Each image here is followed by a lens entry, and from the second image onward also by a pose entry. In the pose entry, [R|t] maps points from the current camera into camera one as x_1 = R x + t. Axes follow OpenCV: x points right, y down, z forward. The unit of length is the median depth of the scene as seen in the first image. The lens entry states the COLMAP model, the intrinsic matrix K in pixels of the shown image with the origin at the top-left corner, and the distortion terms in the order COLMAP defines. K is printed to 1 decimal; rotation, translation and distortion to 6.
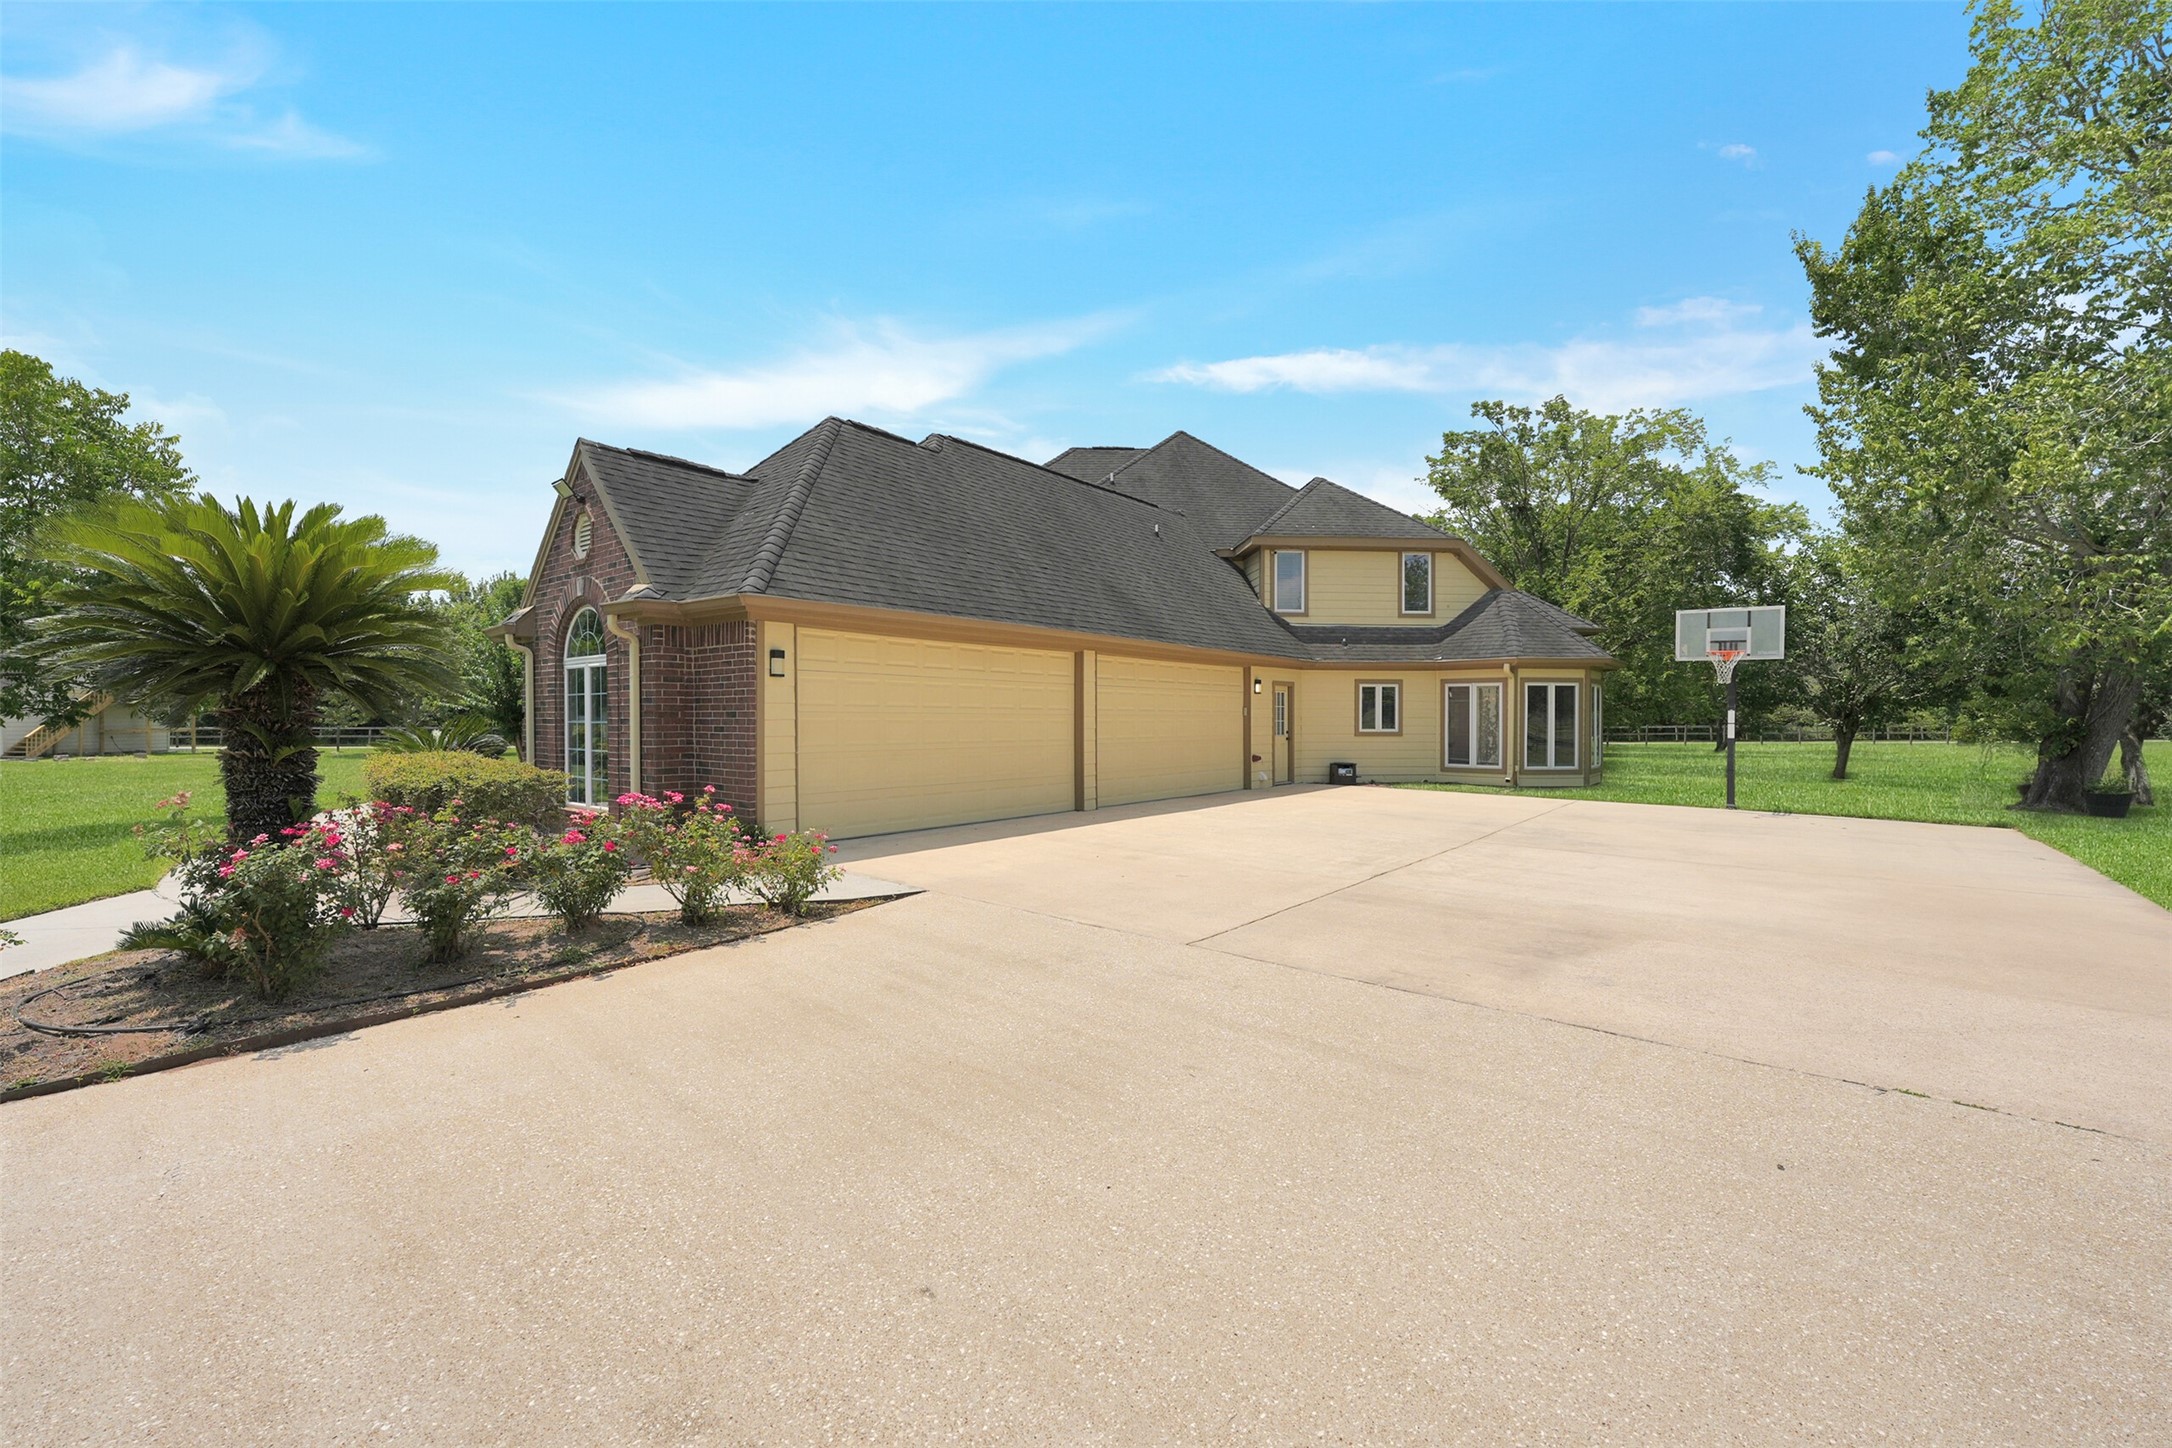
lens RADIAL K [[874.7, 0, 1077.9], [0, 874.7, 721.6], [0, 0, 1]] dist [-0.001305, -0.000308]
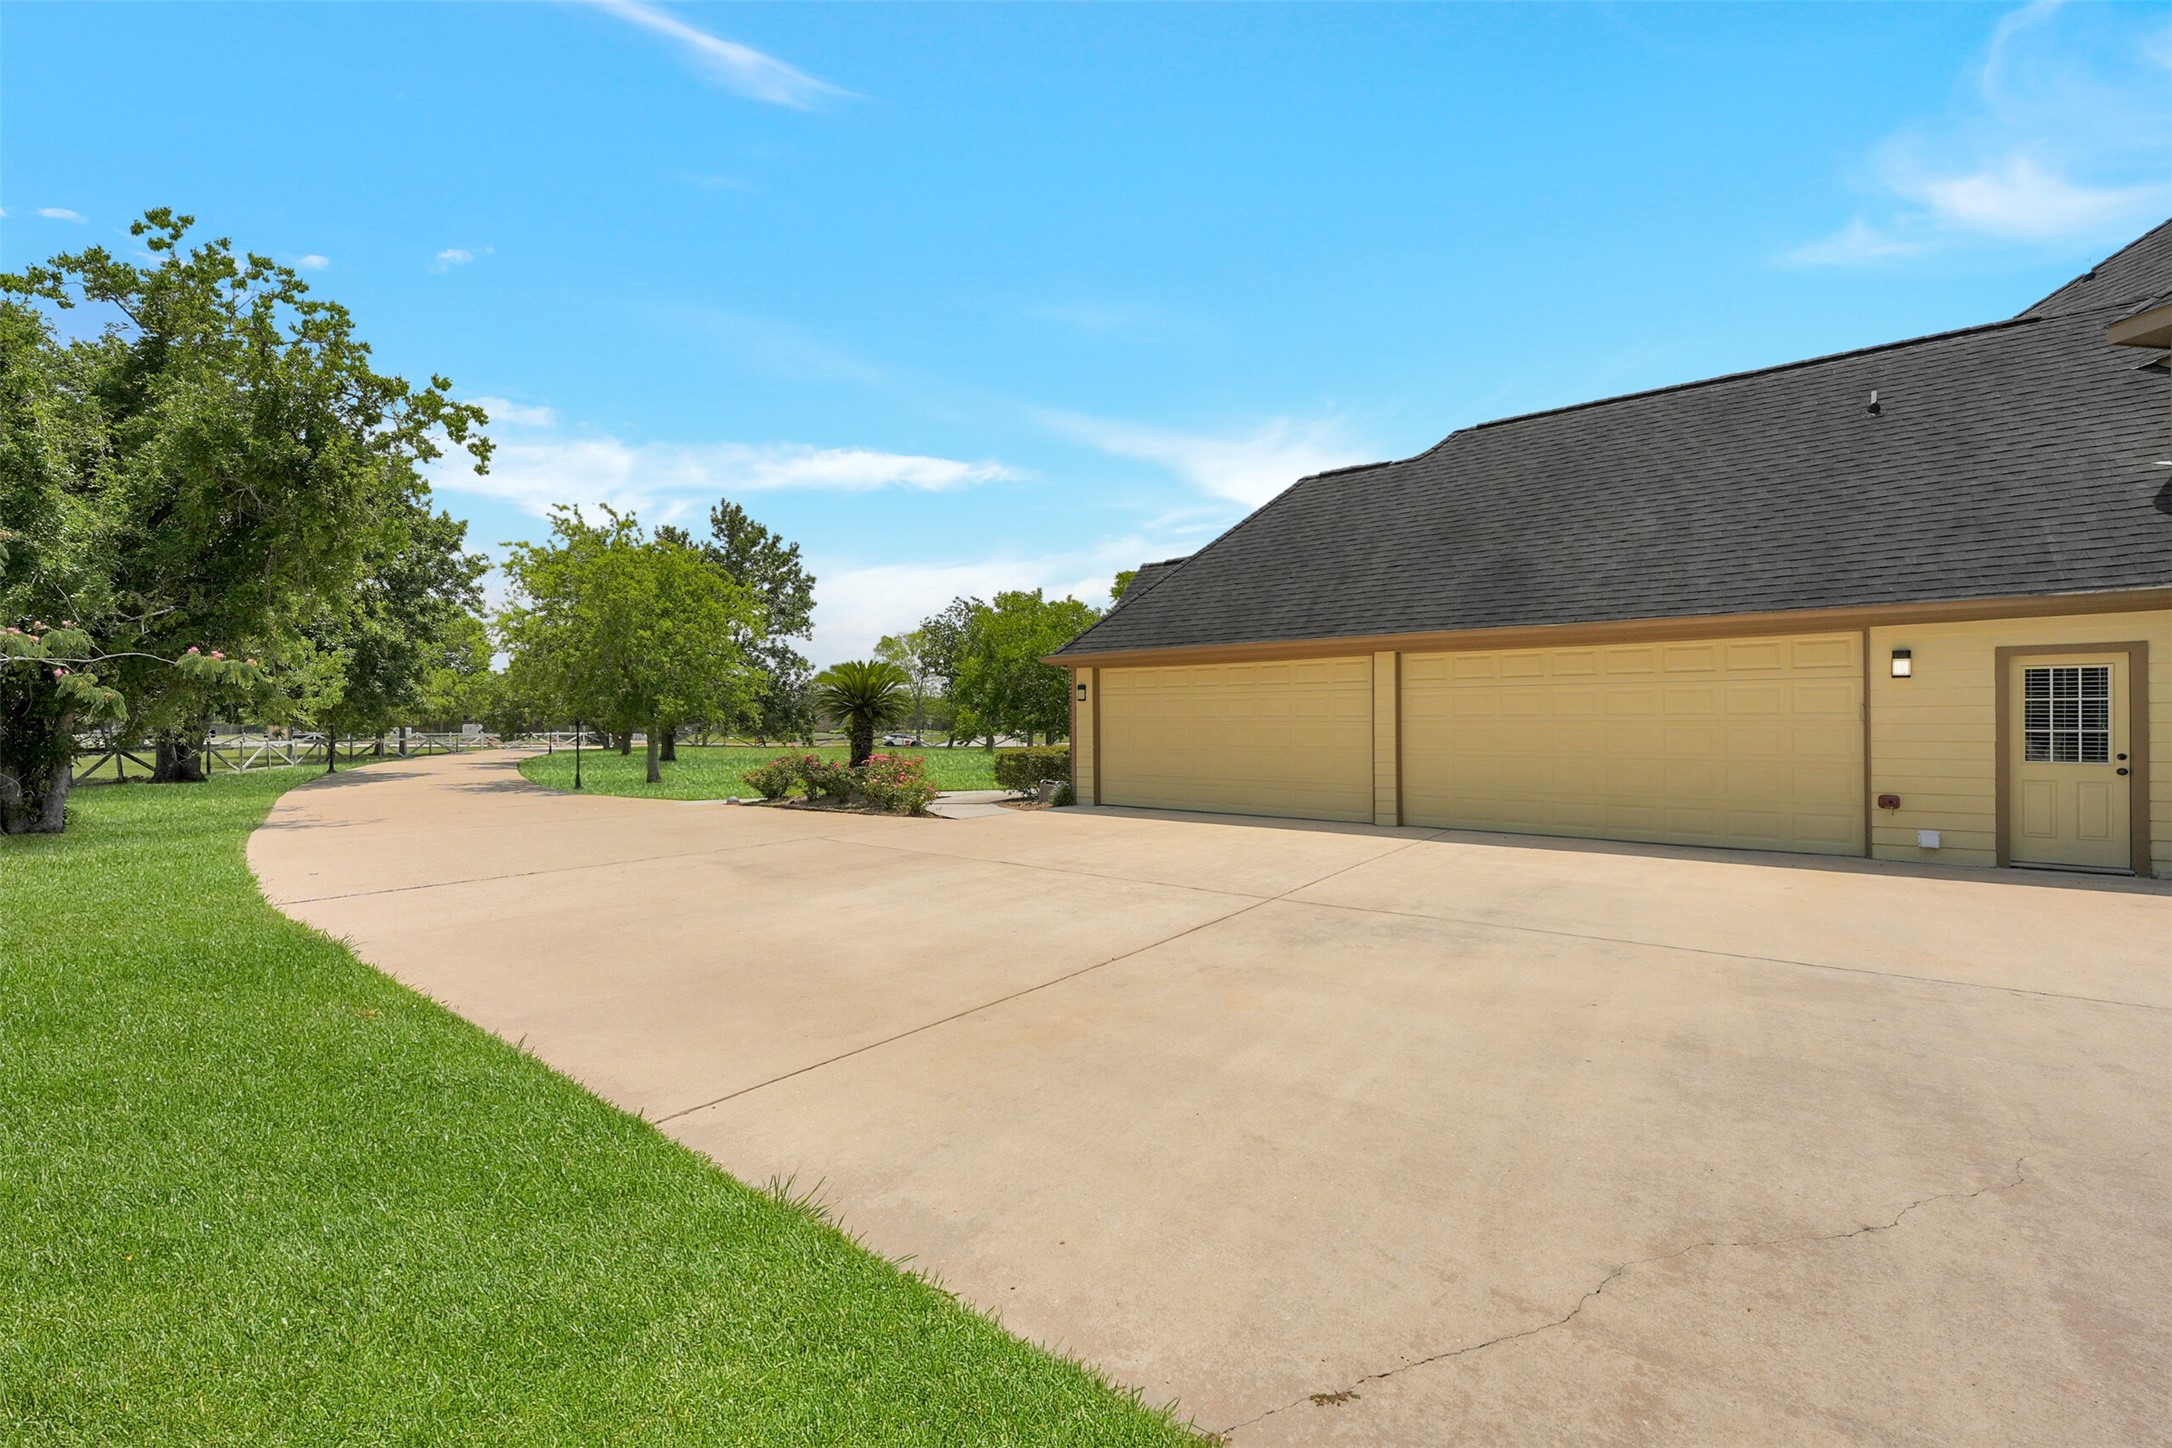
lens RADIAL K [[874.7, 0, 1077.9], [0, 874.7, 721.6], [0, 0, 1]] dist [-0.001305, -0.000308]
pose [[0.028538, -0.007032, -0.999568, 0.901616], [-0.005967, 0.999956, -0.007205, 0.000962], [0.999575, 0.006170, 0.028495, 0.635630]]
